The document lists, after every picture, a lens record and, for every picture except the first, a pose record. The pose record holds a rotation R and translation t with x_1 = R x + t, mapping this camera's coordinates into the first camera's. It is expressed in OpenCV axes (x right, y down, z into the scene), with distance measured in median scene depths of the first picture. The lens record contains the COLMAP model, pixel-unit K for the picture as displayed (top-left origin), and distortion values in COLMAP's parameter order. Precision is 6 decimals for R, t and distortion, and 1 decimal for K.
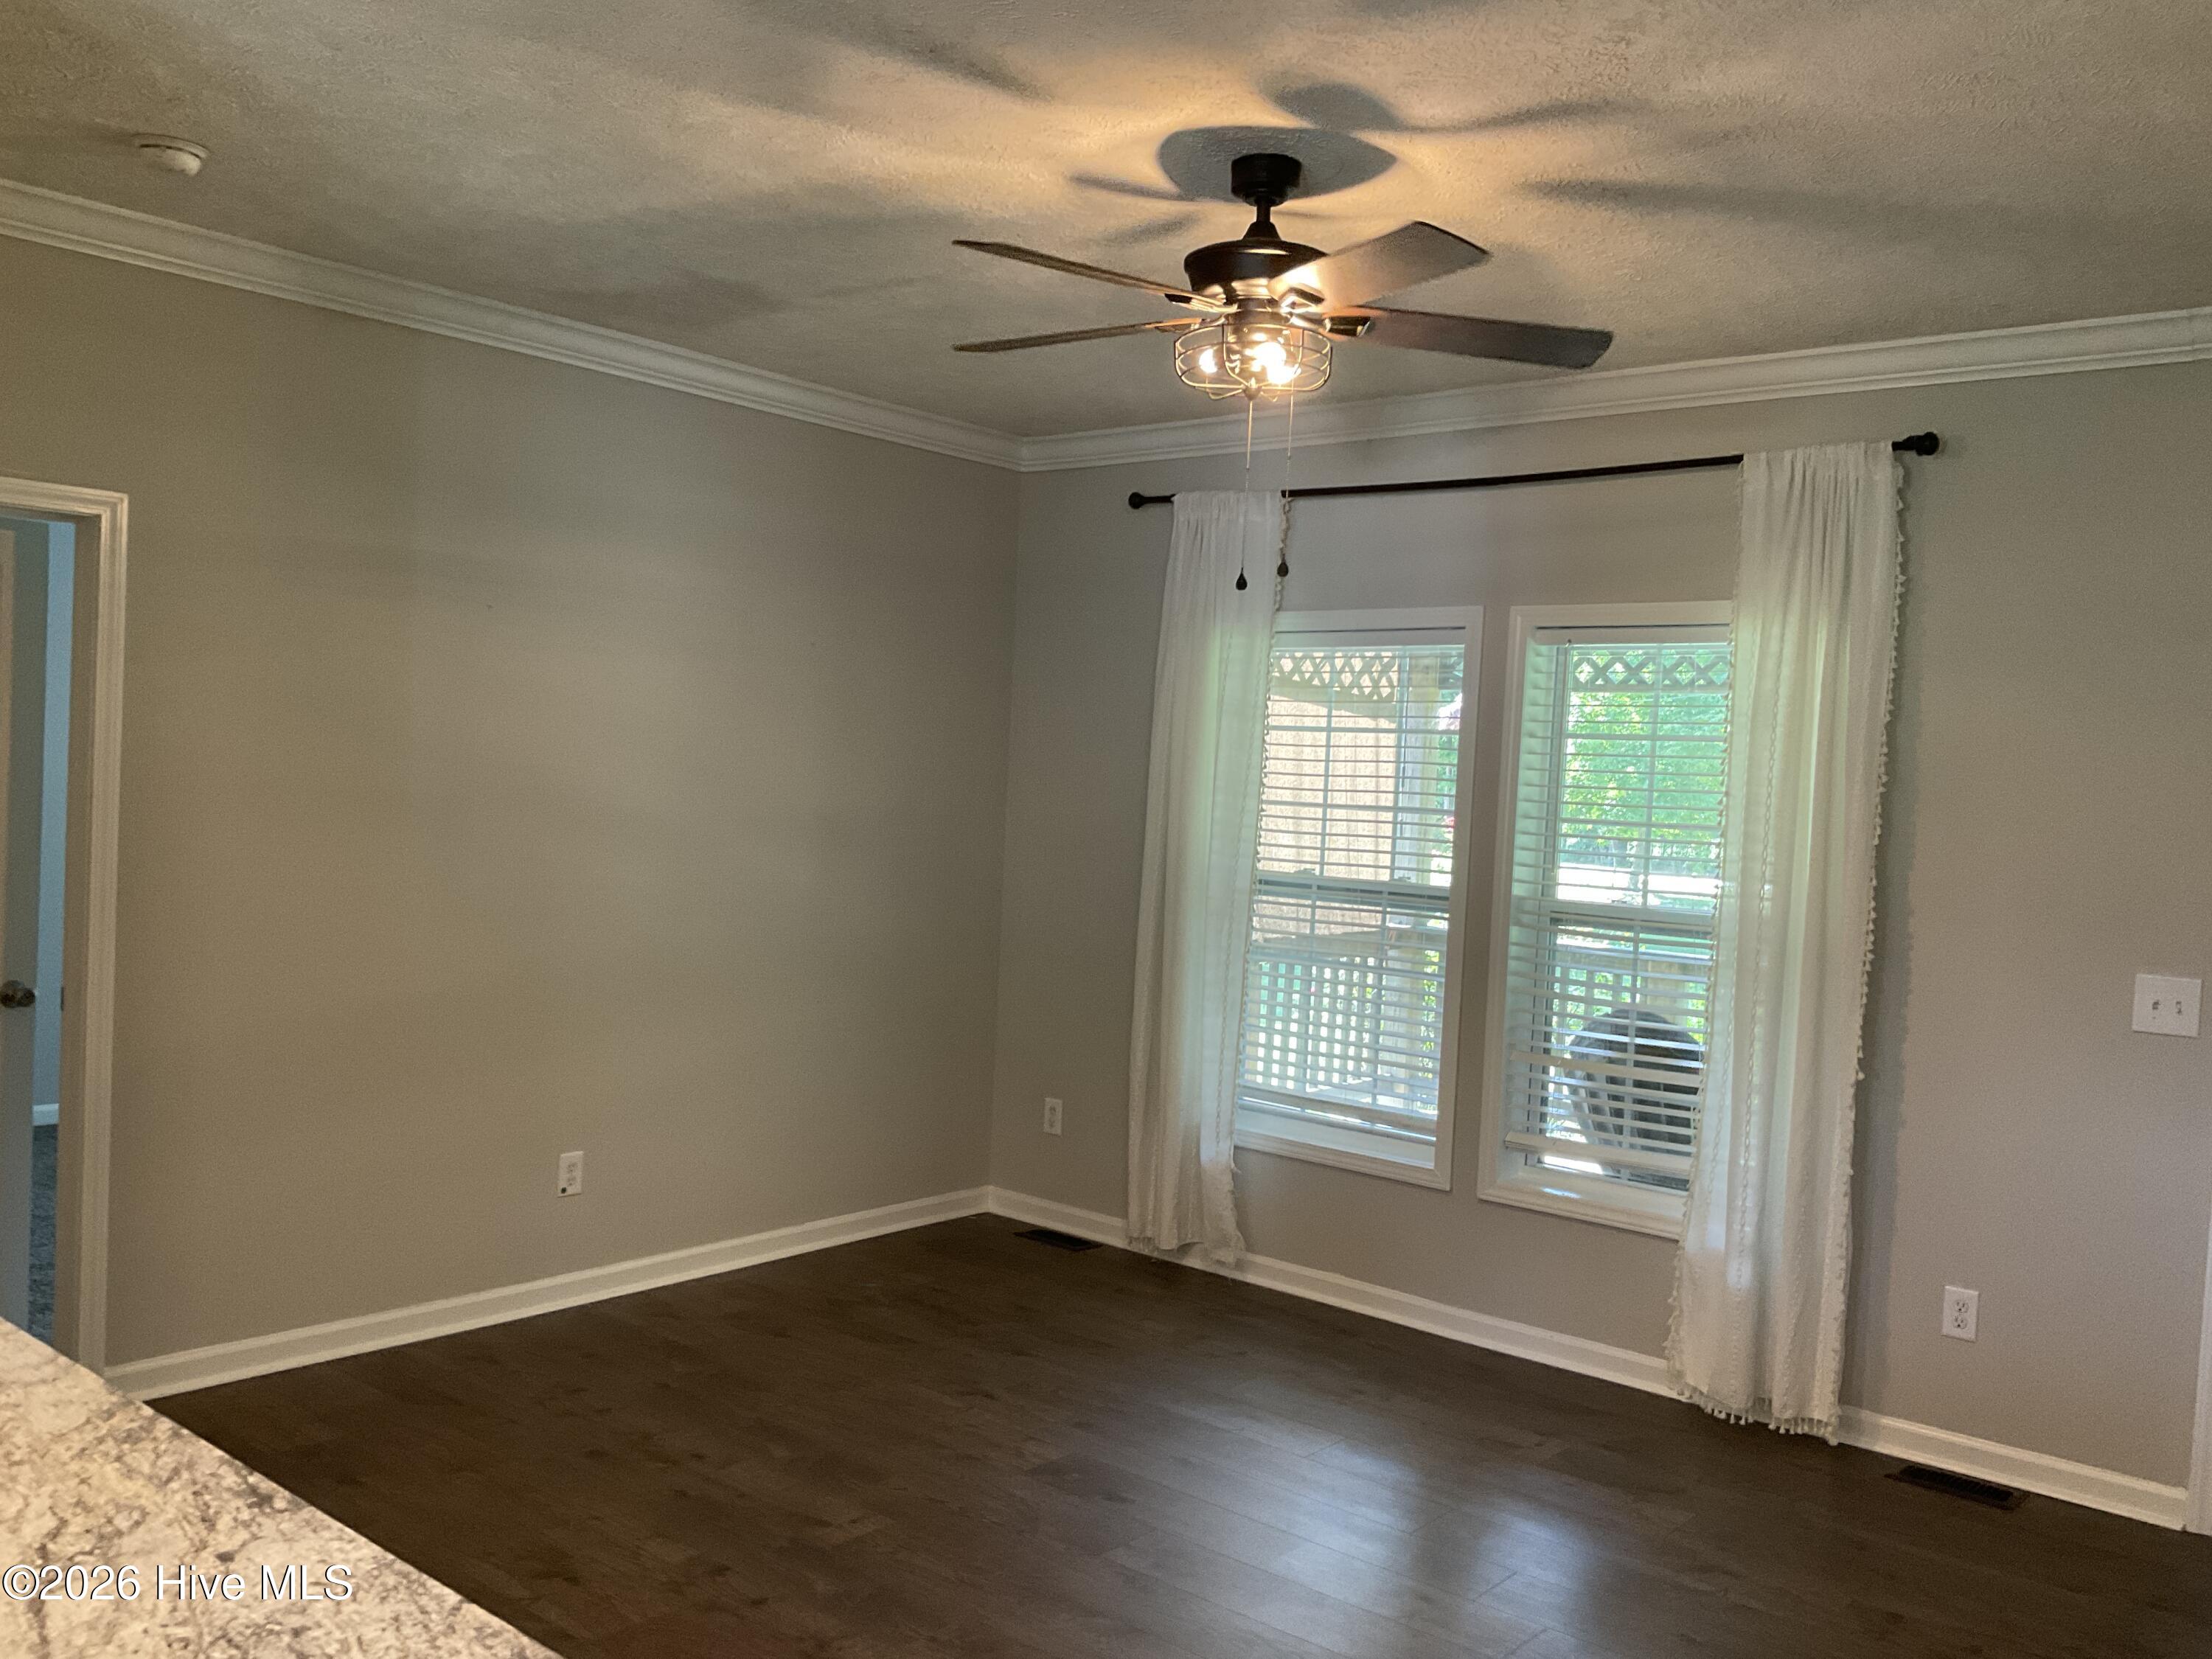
lens RADIAL K [[1835.6, 0, 1104.8], [0, 1835.6, 835.5], [0, 0, 1]] dist [0.008934, -0.003072]
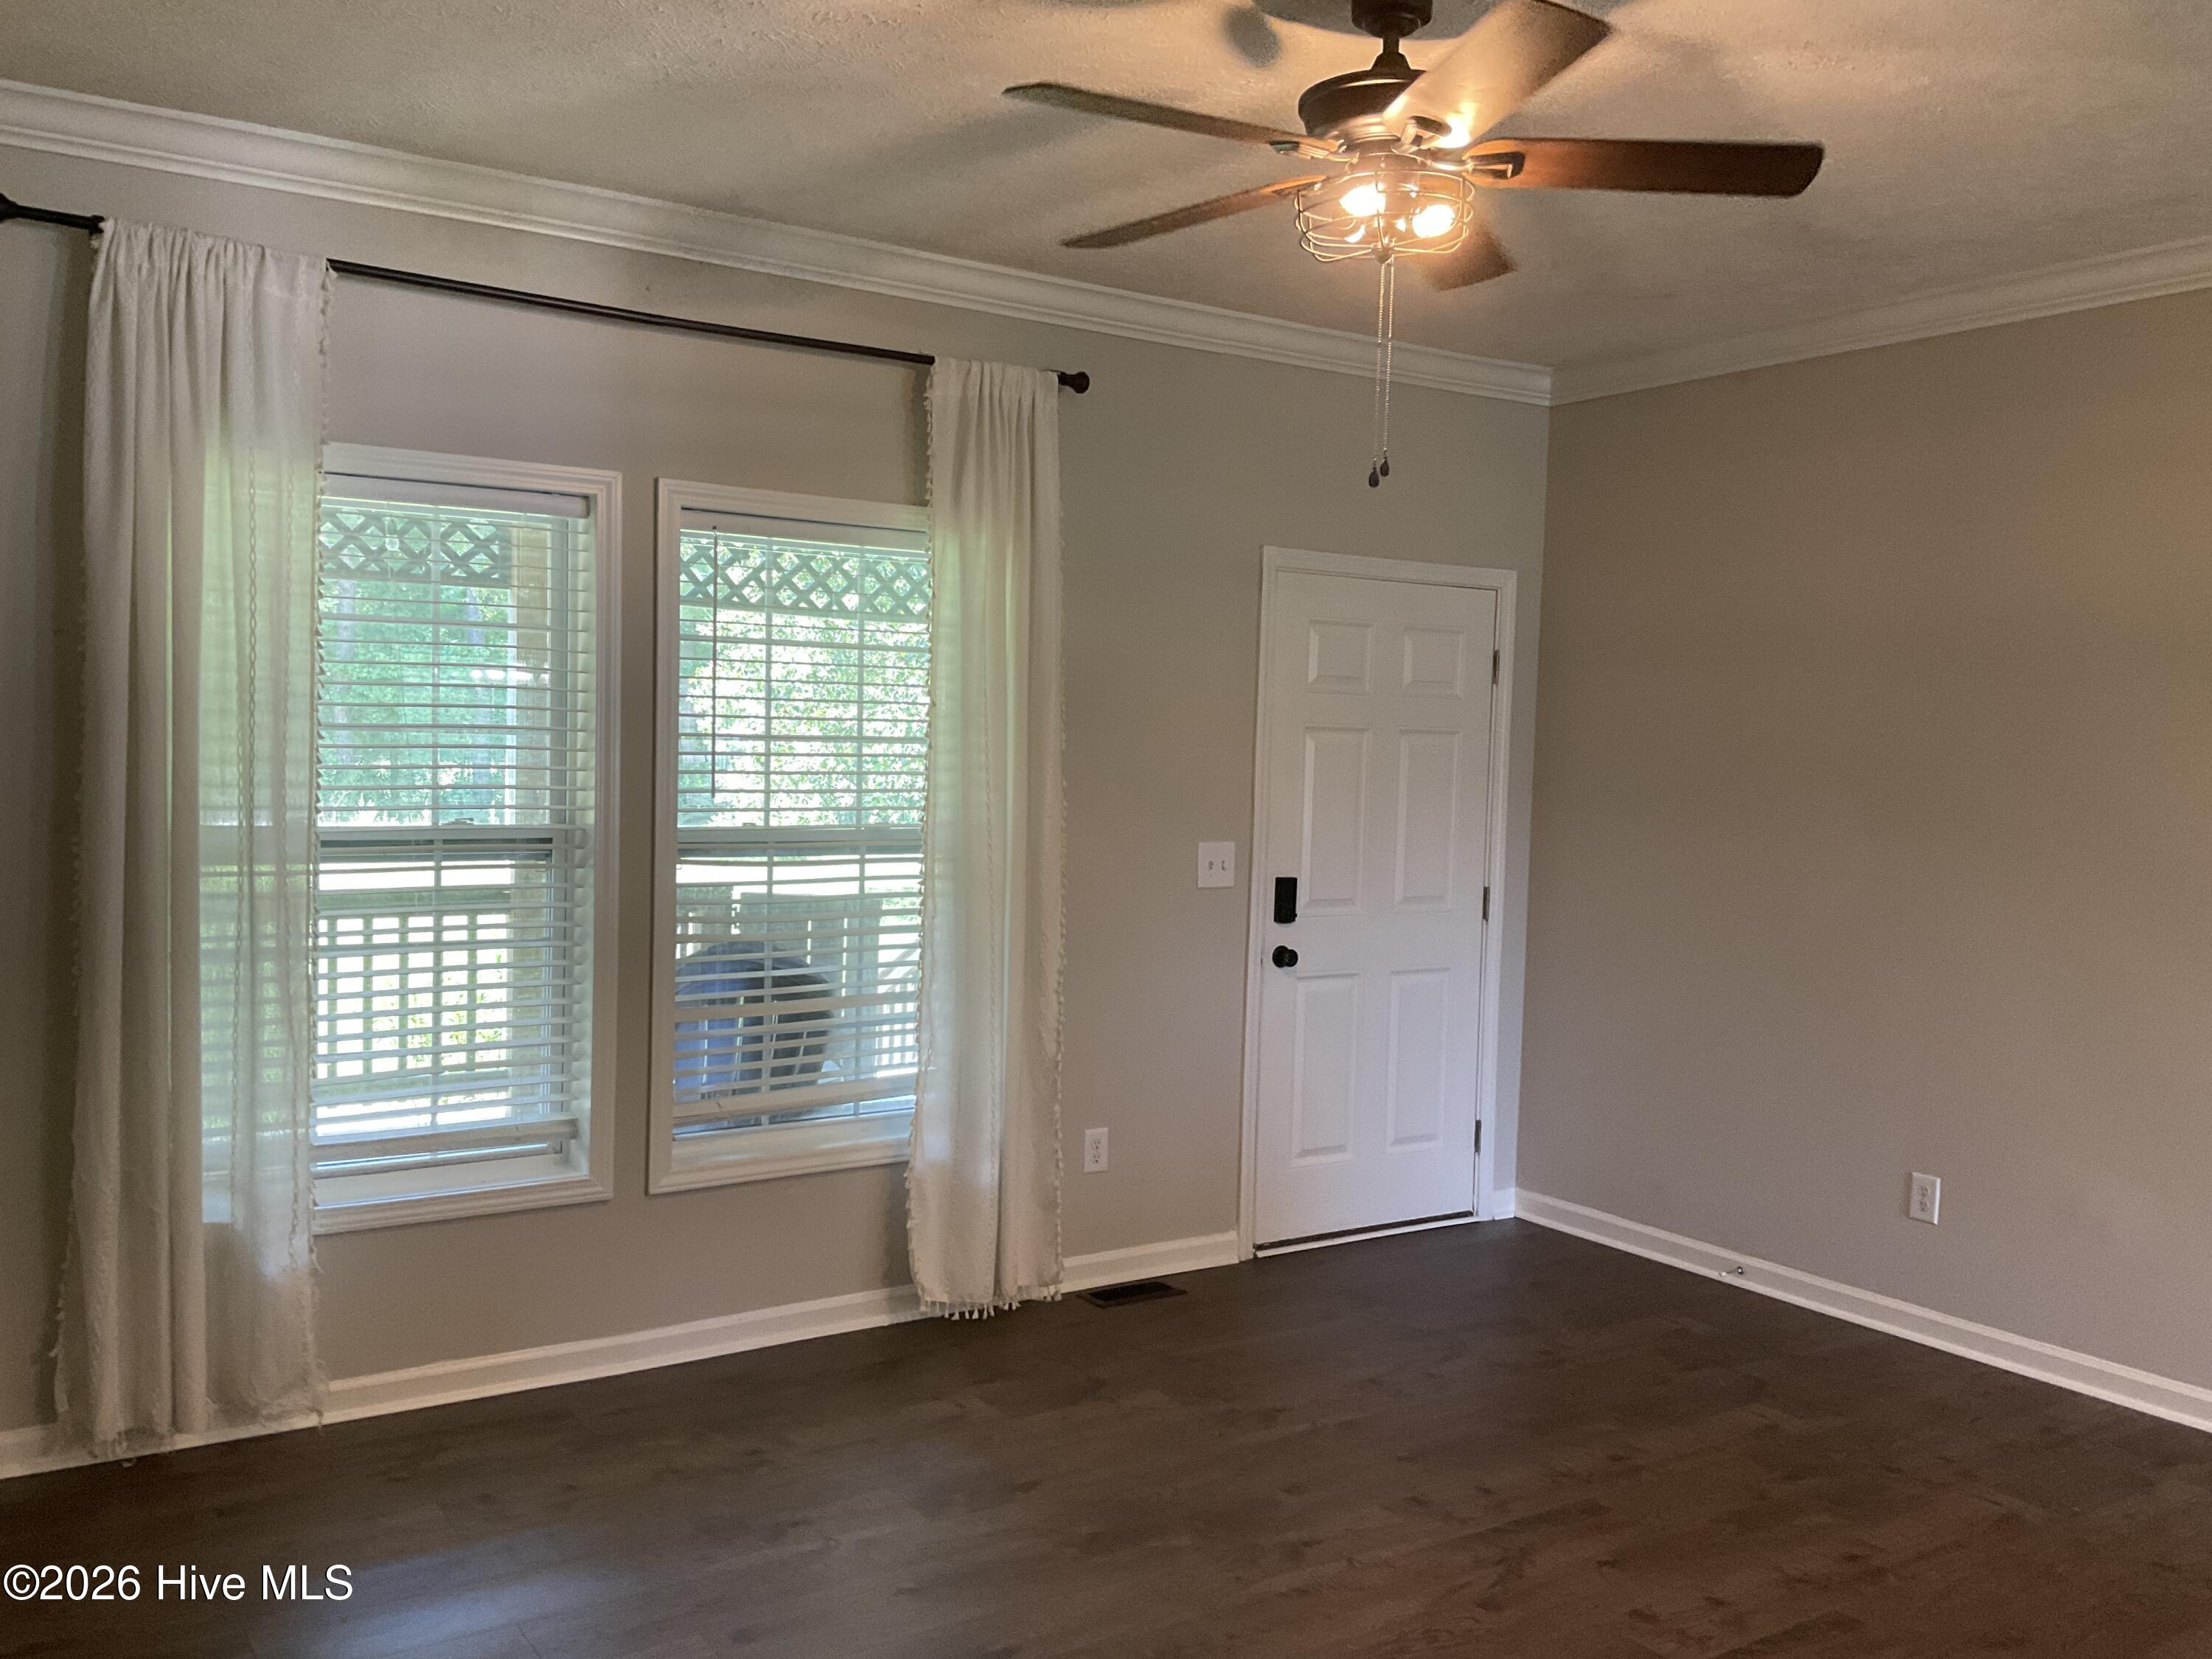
lens RADIAL K [[1835.6, 0, 1105.6], [0, 1835.6, 827.0], [0, 0, 1]] dist [0.008934, -0.003072]
pose [[0.264484, -0.095576, 0.959642, -0.540233], [0.014821, 0.995362, 0.095049, -0.045719], [-0.964276, -0.010916, 0.264674, 0.598171]]
